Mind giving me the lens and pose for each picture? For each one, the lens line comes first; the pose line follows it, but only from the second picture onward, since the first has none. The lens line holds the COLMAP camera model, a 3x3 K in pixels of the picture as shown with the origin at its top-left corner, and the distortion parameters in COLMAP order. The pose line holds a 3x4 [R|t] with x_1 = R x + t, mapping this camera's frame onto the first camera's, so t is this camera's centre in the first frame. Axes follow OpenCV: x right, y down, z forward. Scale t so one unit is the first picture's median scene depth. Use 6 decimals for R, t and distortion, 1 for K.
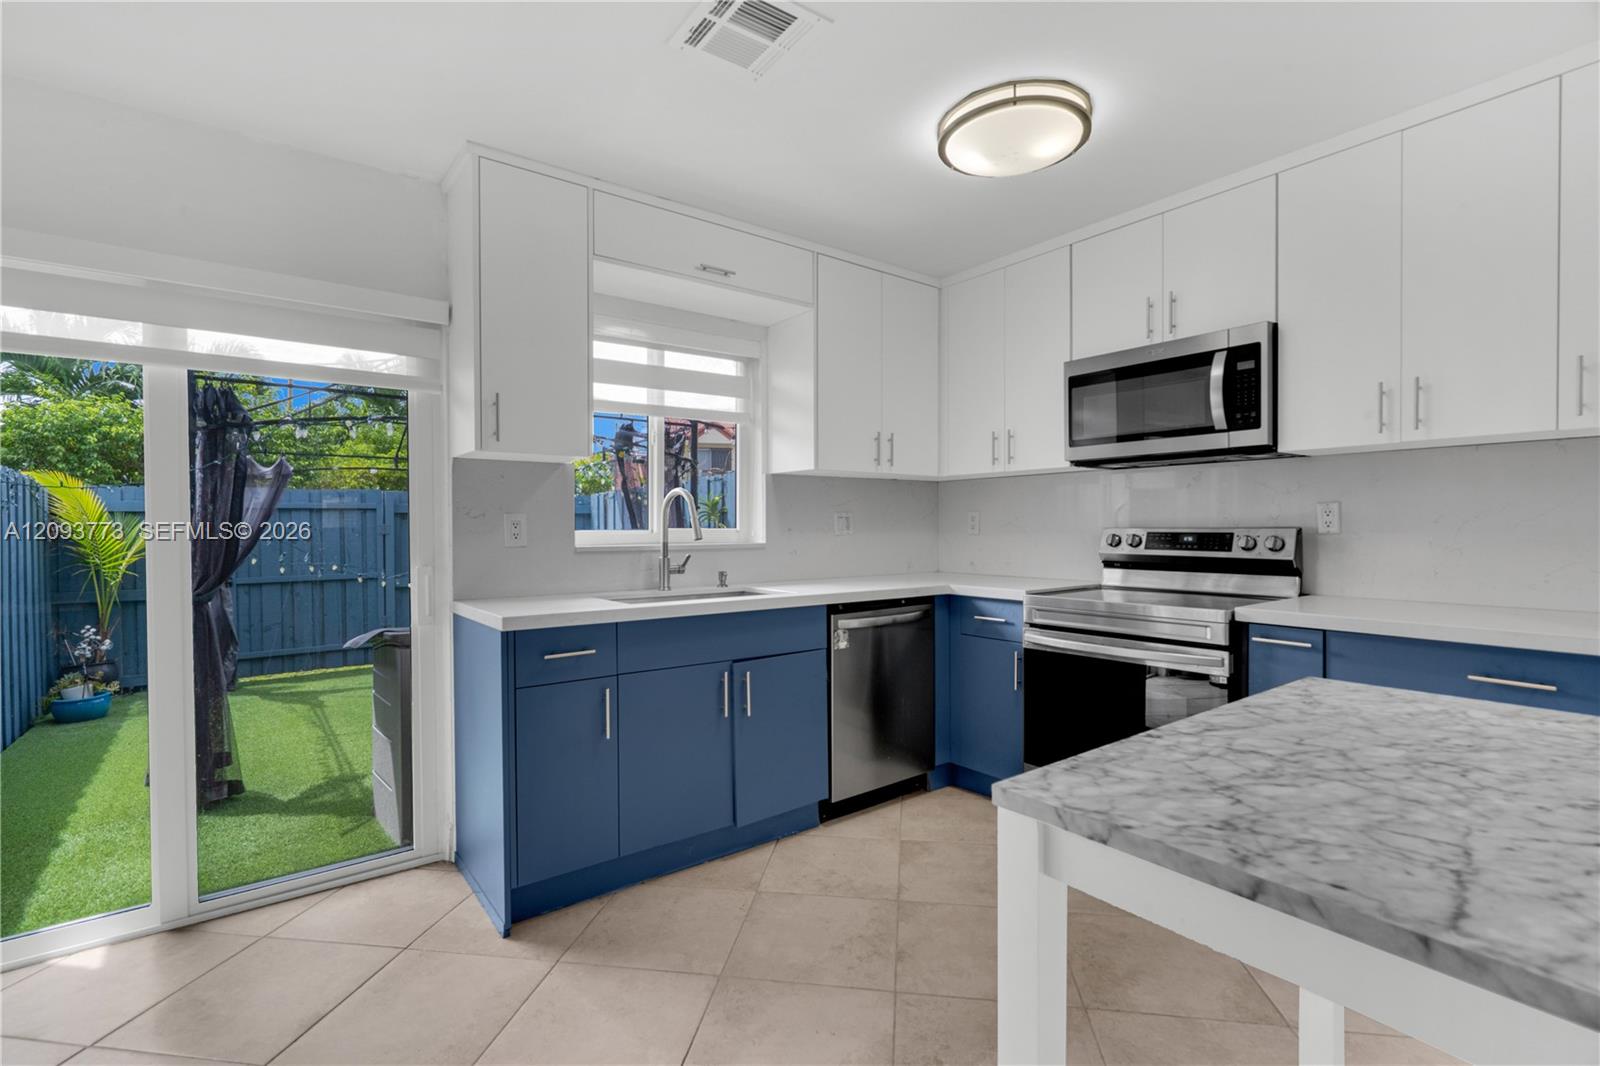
lens RADIAL K [[721.2, 0, 795.1], [0, 721.2, 537.4], [0, 0, 1]] dist [-0.004290, 0.001770]
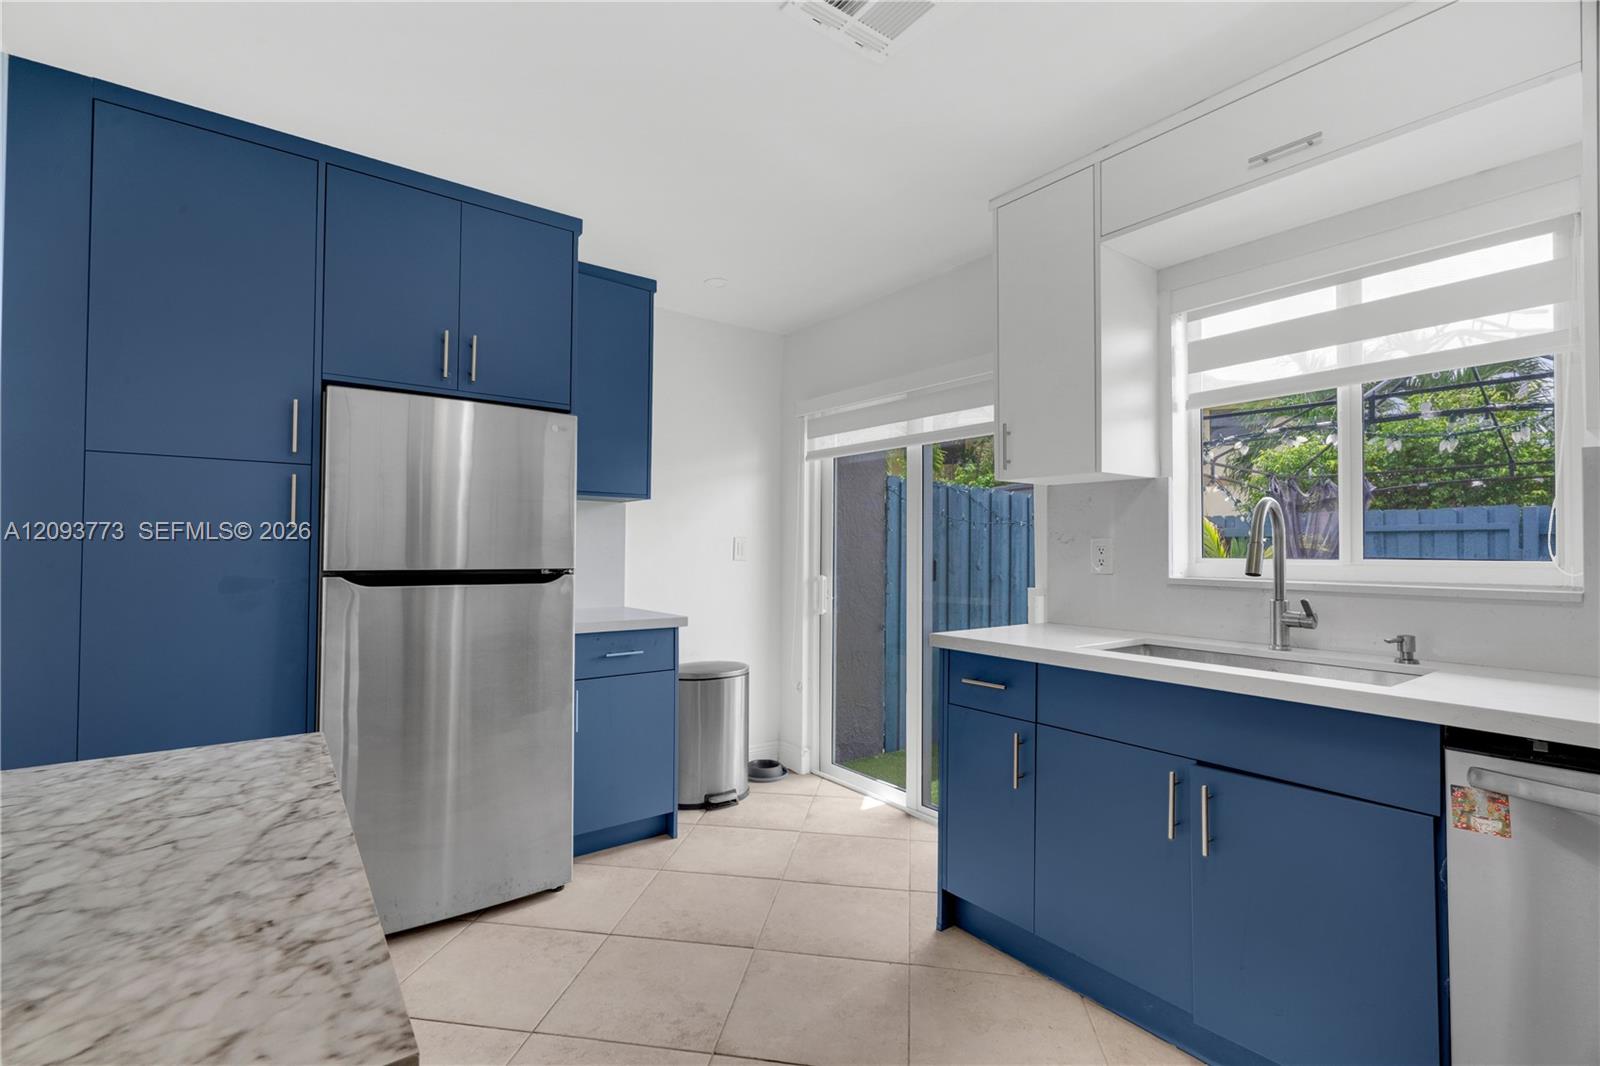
lens RADIAL K [[721.2, 0, 801.3], [0, 721.2, 538.2], [0, 0, 1]] dist [-0.004290, 0.001770]
pose [[0.005783, -0.009975, -0.999934, 0.571379], [-0.020657, 0.999736, -0.010093, -0.016936], [0.999770, 0.020714, 0.005575, 0.643117]]
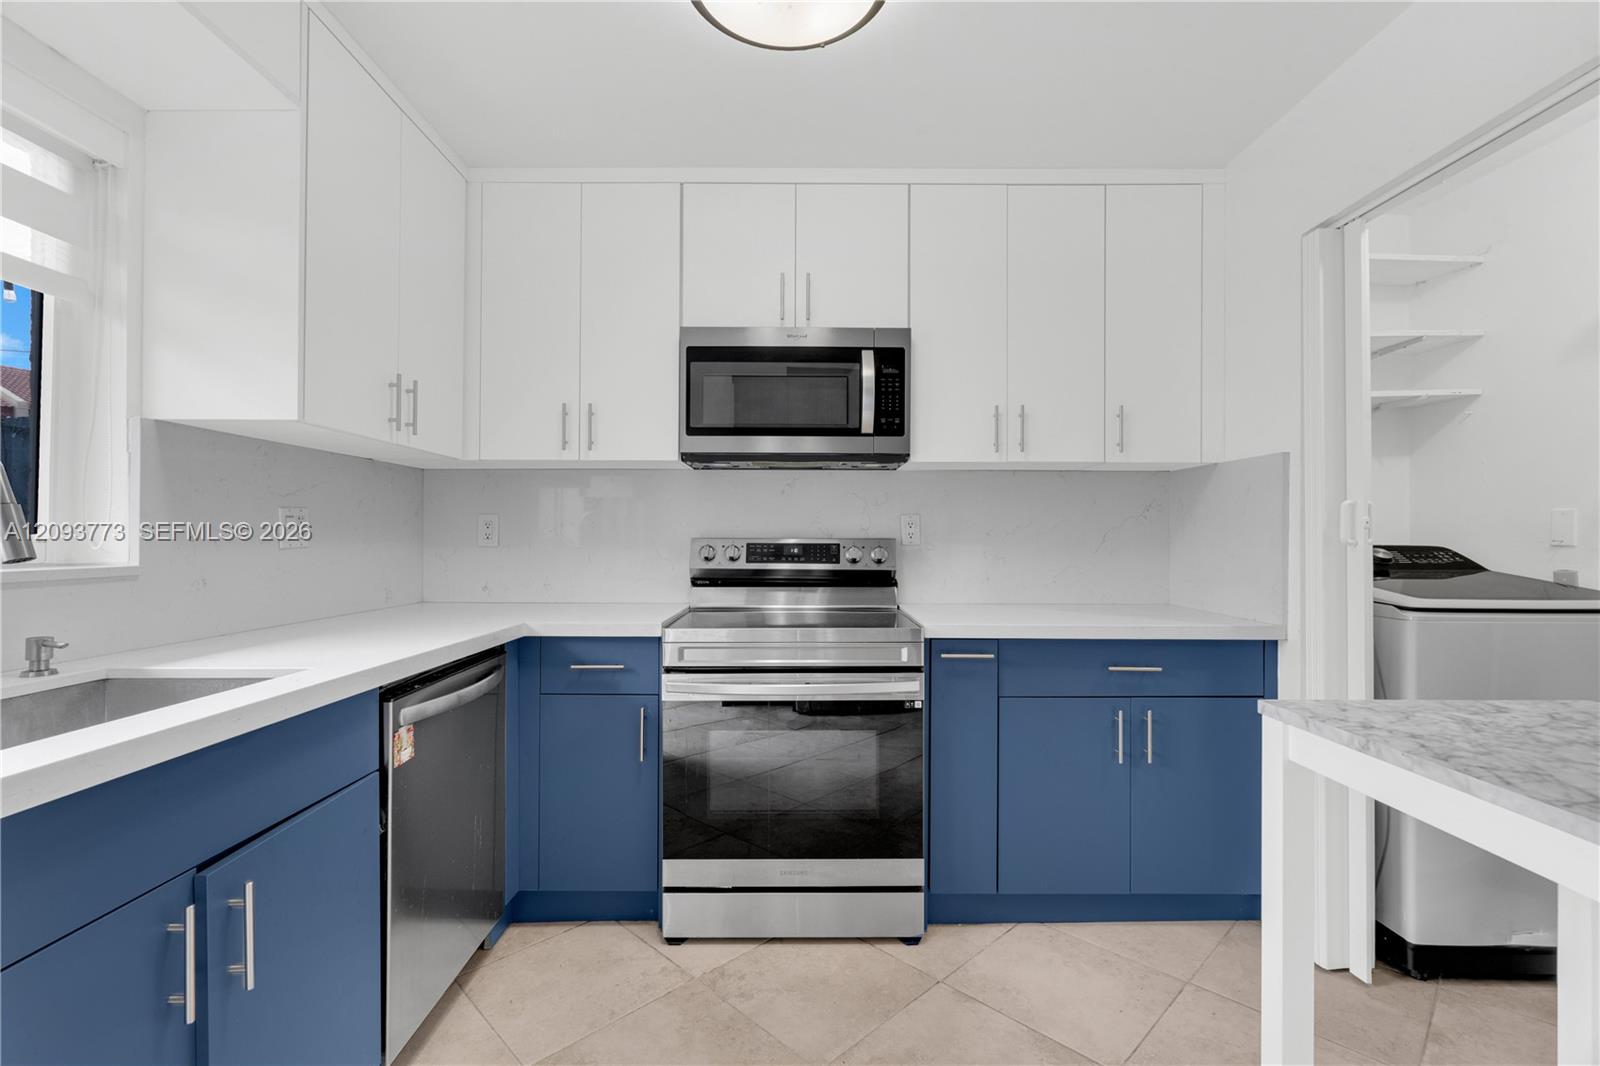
lens RADIAL K [[721.2, 0, 799.5], [0, 721.2, 535.8], [0, 0, 1]] dist [-0.004290, 0.001770]
pose [[0.603211, 0.009743, 0.797522, -0.205862], [0.005401, 0.999853, -0.016299, -0.001969], [-0.797563, 0.014139, 0.603069, 0.505333]]
